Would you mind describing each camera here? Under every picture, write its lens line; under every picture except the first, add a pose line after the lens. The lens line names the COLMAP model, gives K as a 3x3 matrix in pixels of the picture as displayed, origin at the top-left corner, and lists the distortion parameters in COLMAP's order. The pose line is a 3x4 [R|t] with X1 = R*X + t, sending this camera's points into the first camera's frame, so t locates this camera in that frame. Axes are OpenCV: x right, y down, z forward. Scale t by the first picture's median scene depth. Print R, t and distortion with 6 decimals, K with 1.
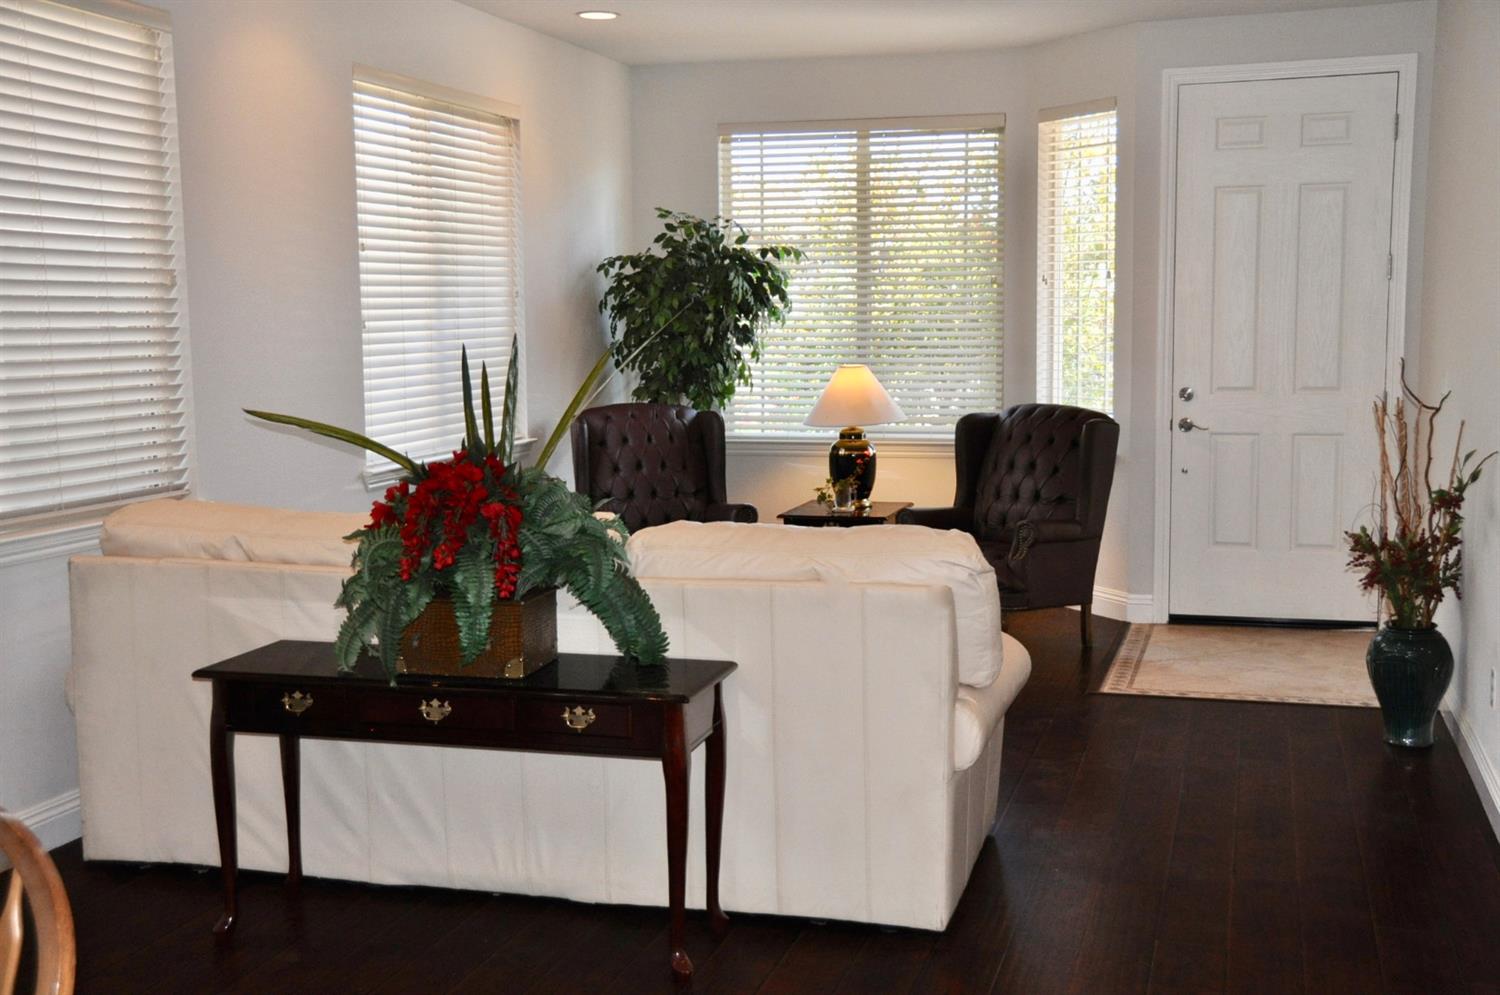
lens RADIAL K [[1698.2, 0, 747.3], [0, 1698.2, 492.3], [0, 0, 1]] dist [-0.058178, 0.000000]
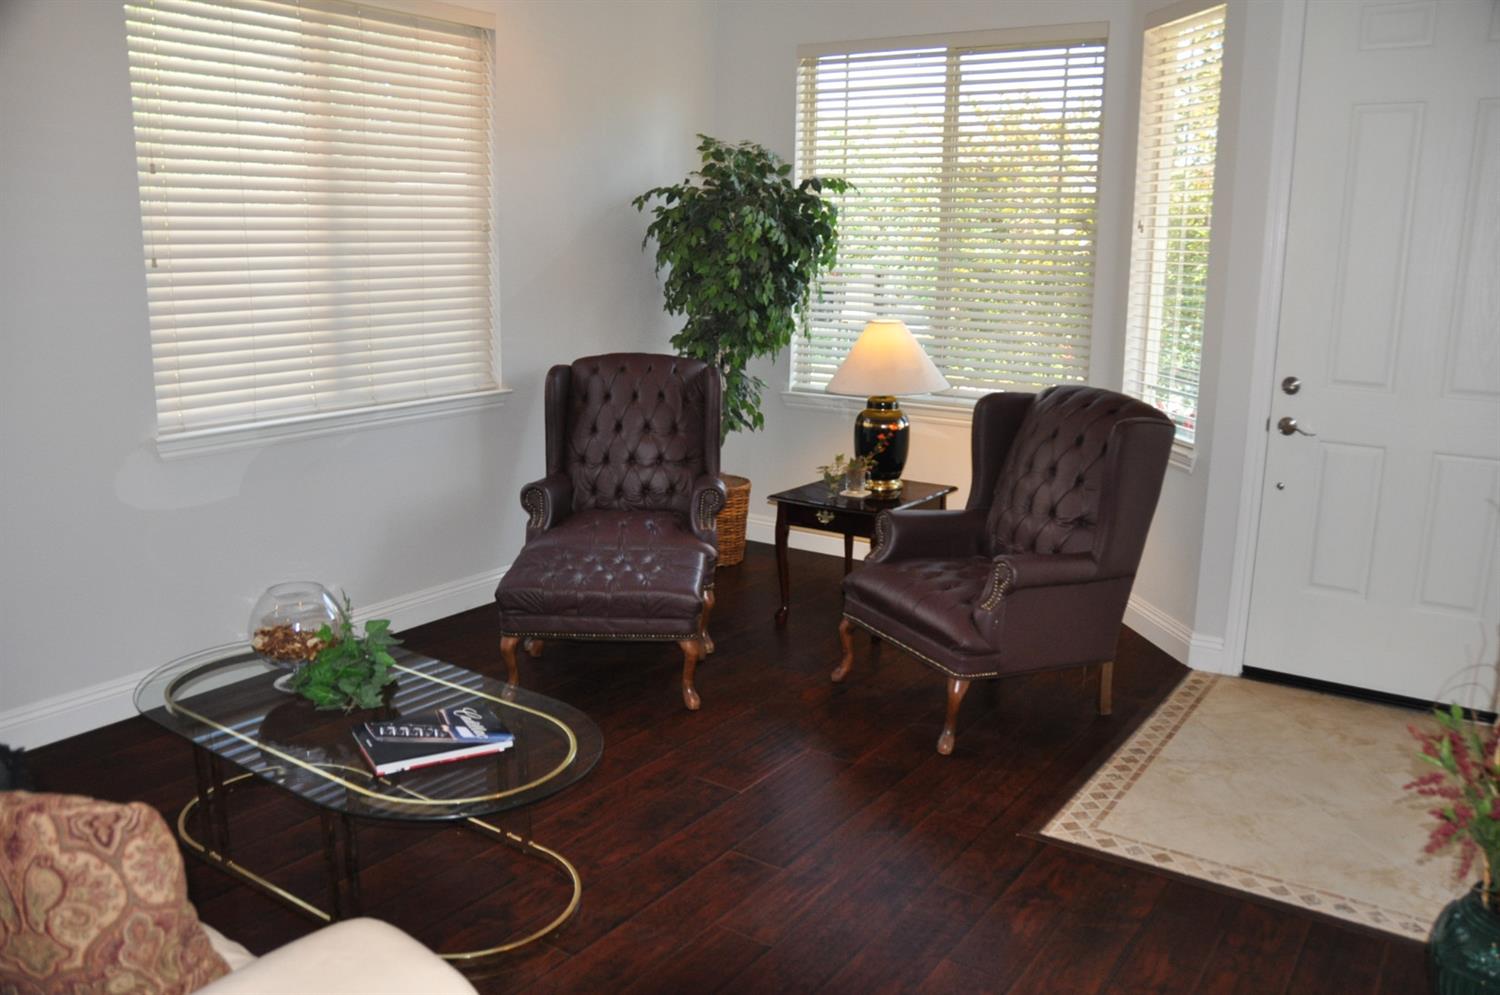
lens RADIAL K [[1152.1, 0, 787.6], [0, 1152.1, 493.2], [0, 0, 1]] dist [-0.163285, 0.114070]
pose [[0.954752, 0.087270, -0.284310, 0.183264], [-0.056968, 0.991941, 0.113174, -0.051679], [0.291895, -0.091857, 0.952029, 0.439633]]
